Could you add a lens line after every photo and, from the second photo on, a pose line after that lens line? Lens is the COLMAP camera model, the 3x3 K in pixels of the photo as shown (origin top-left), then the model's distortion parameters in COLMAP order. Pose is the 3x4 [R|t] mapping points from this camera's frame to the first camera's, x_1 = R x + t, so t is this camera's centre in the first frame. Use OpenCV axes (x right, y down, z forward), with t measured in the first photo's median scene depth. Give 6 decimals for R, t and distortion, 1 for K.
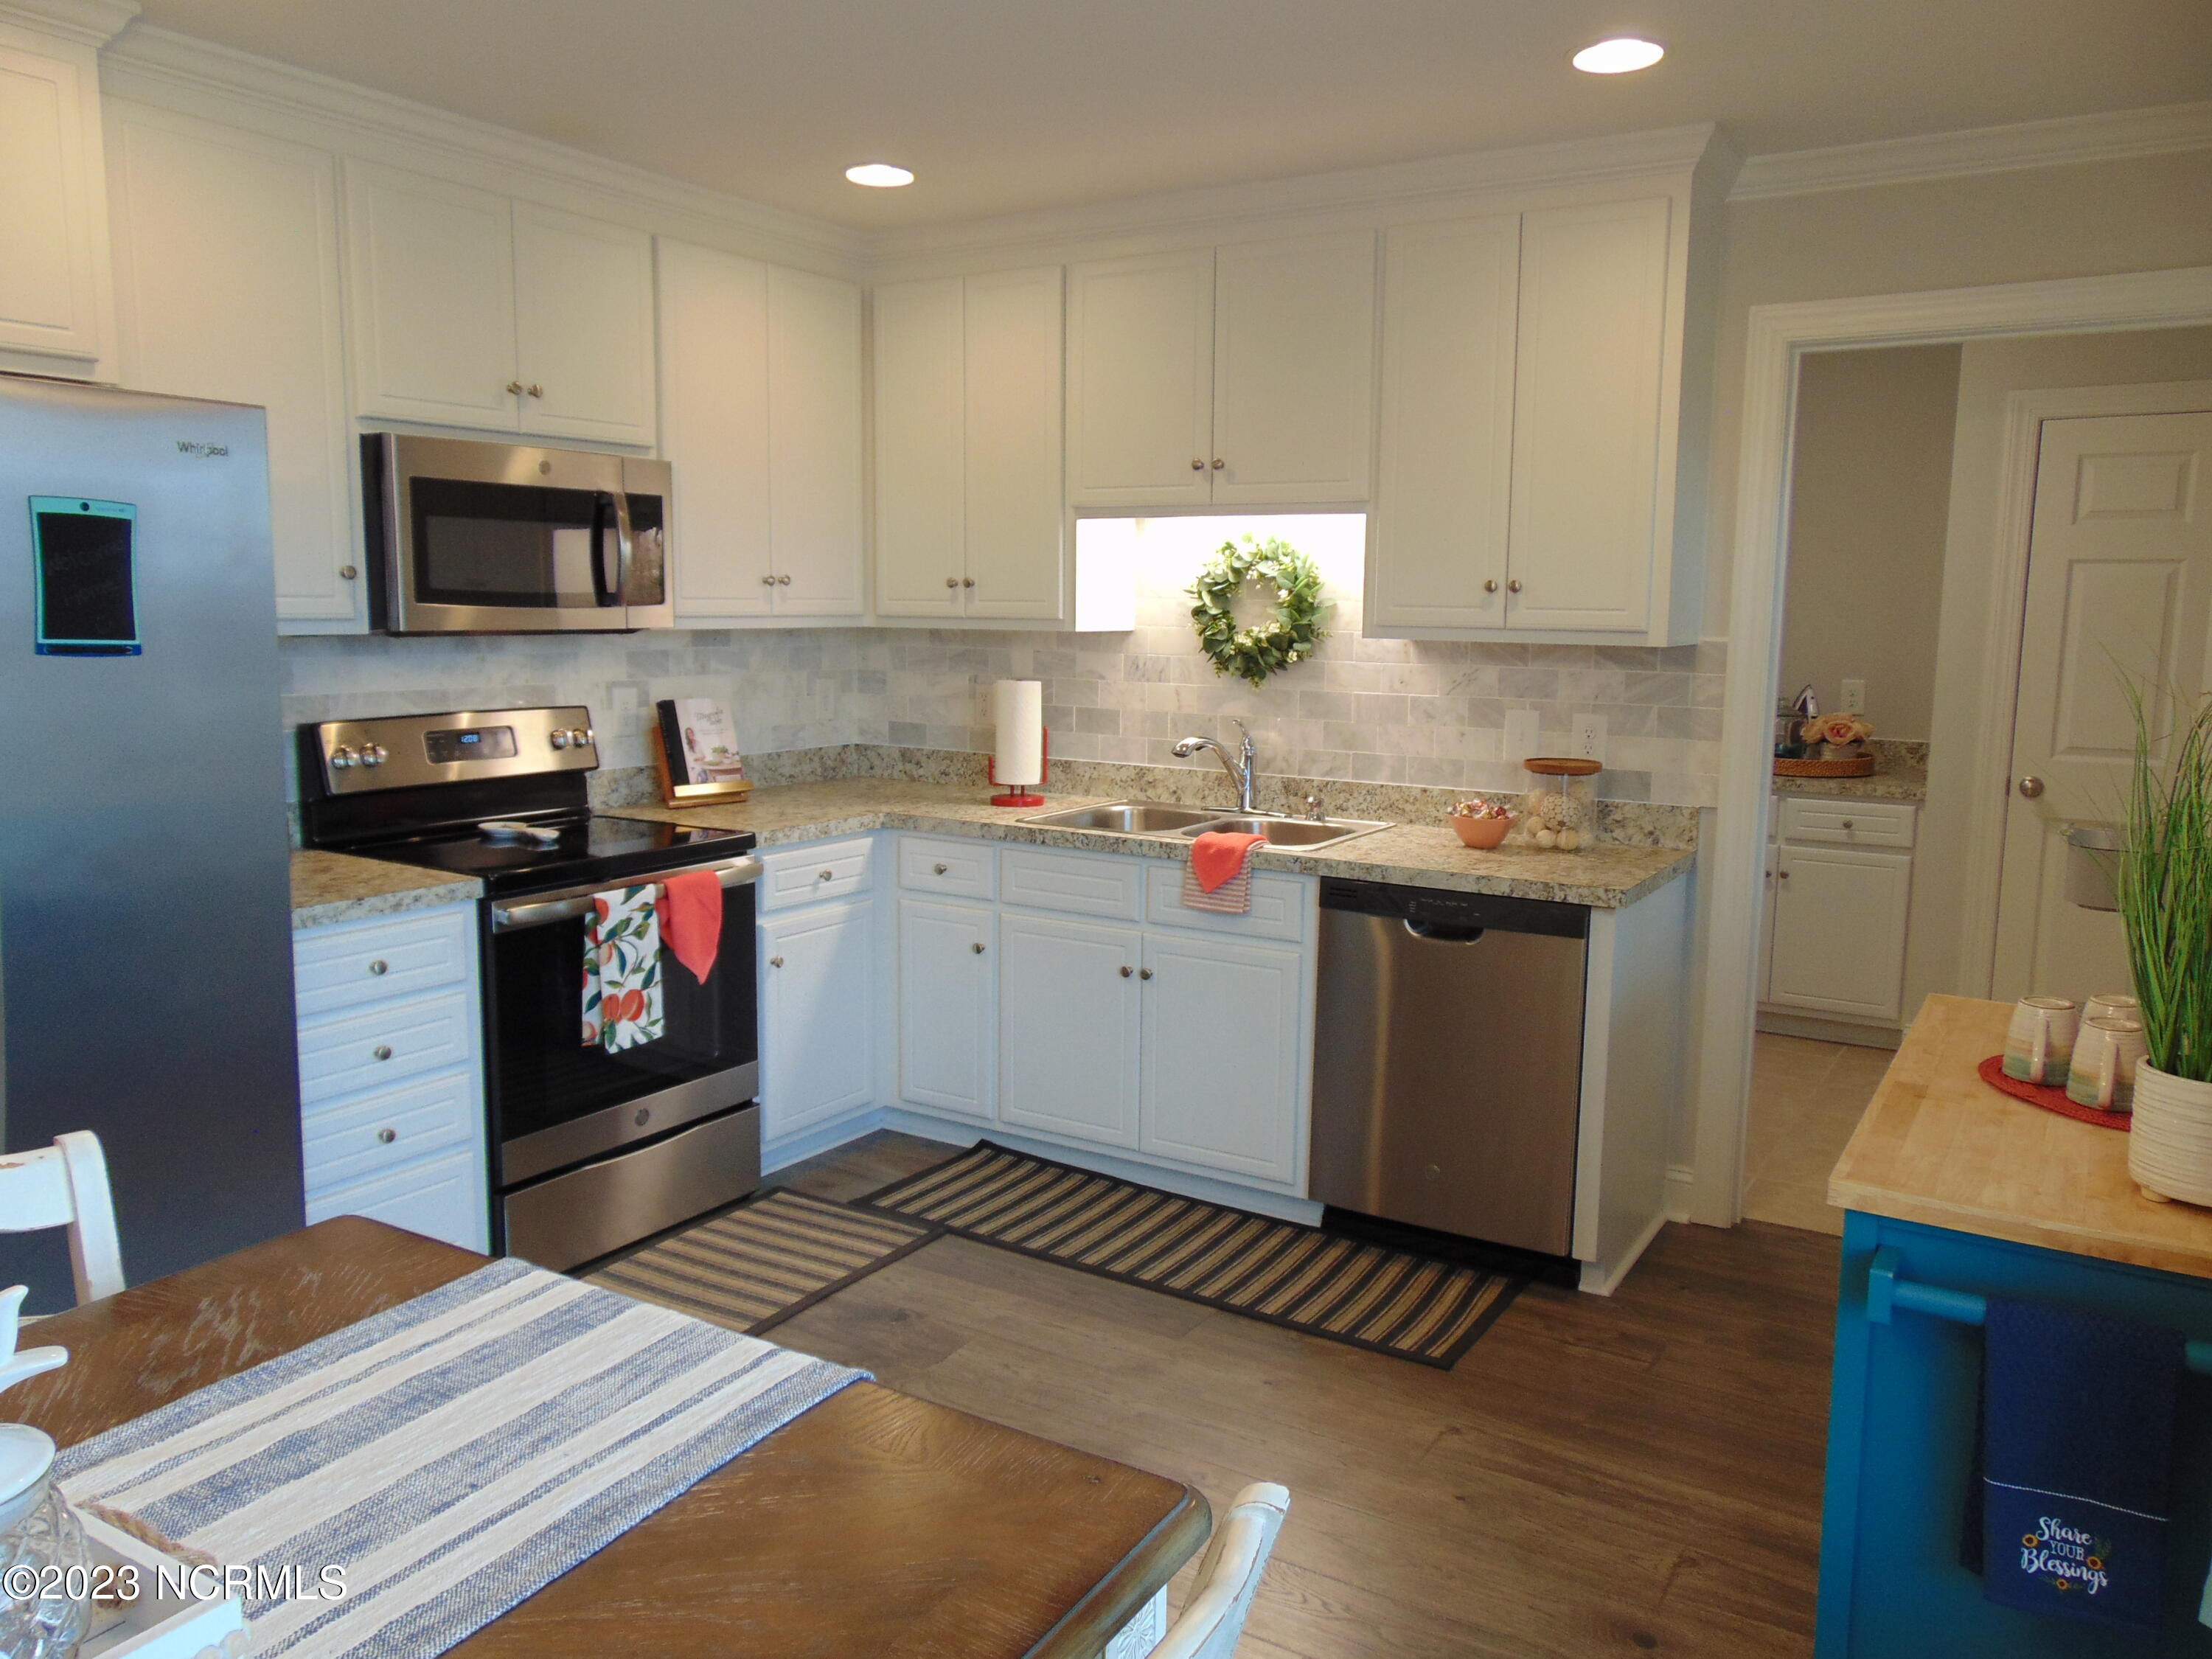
lens RADIAL K [[1668.6, 0, 1106.0], [0, 1668.6, 829.5], [0, 0, 1]] dist [0.007499, 0.002729]
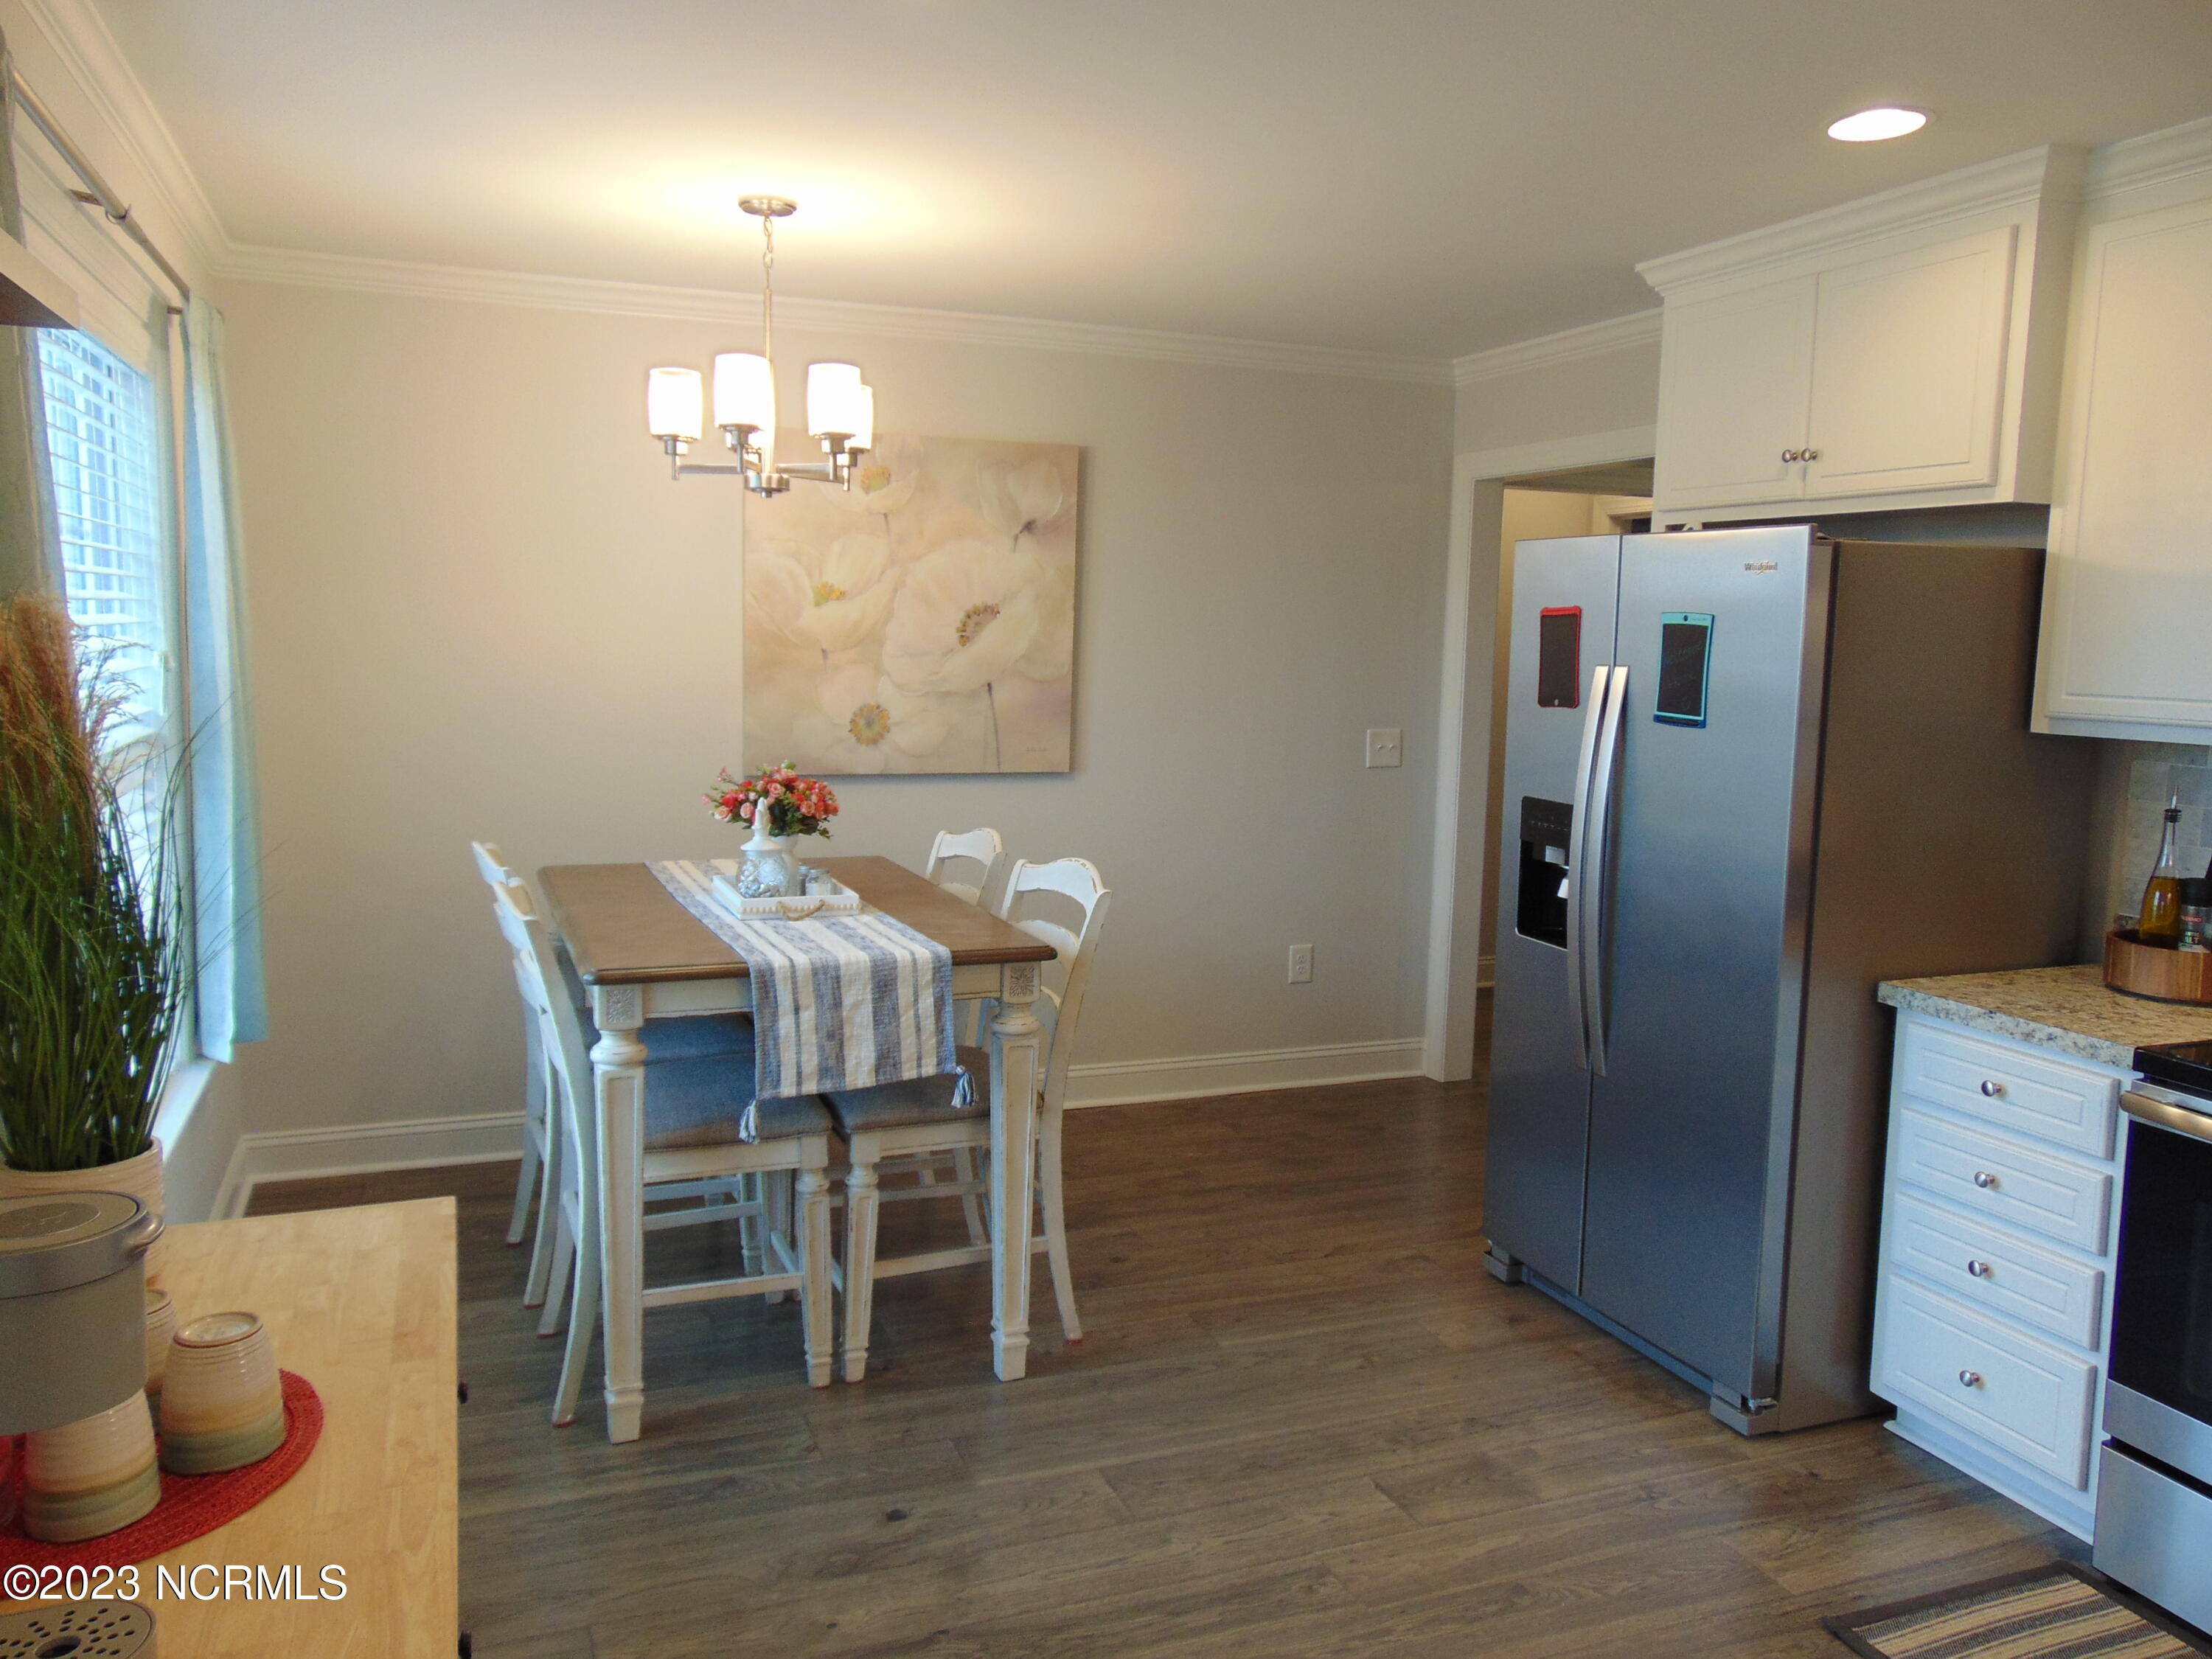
lens RADIAL K [[1668.6, 0, 1106.0], [0, 1668.6, 829.5], [0, 0, 1]] dist [0.007499, 0.002729]
pose [[-0.610842, 0.052577, -0.790005, 0.781597], [-0.150947, 0.971758, 0.181387, -0.200323], [0.777230, 0.230048, -0.585655, 1.467307]]
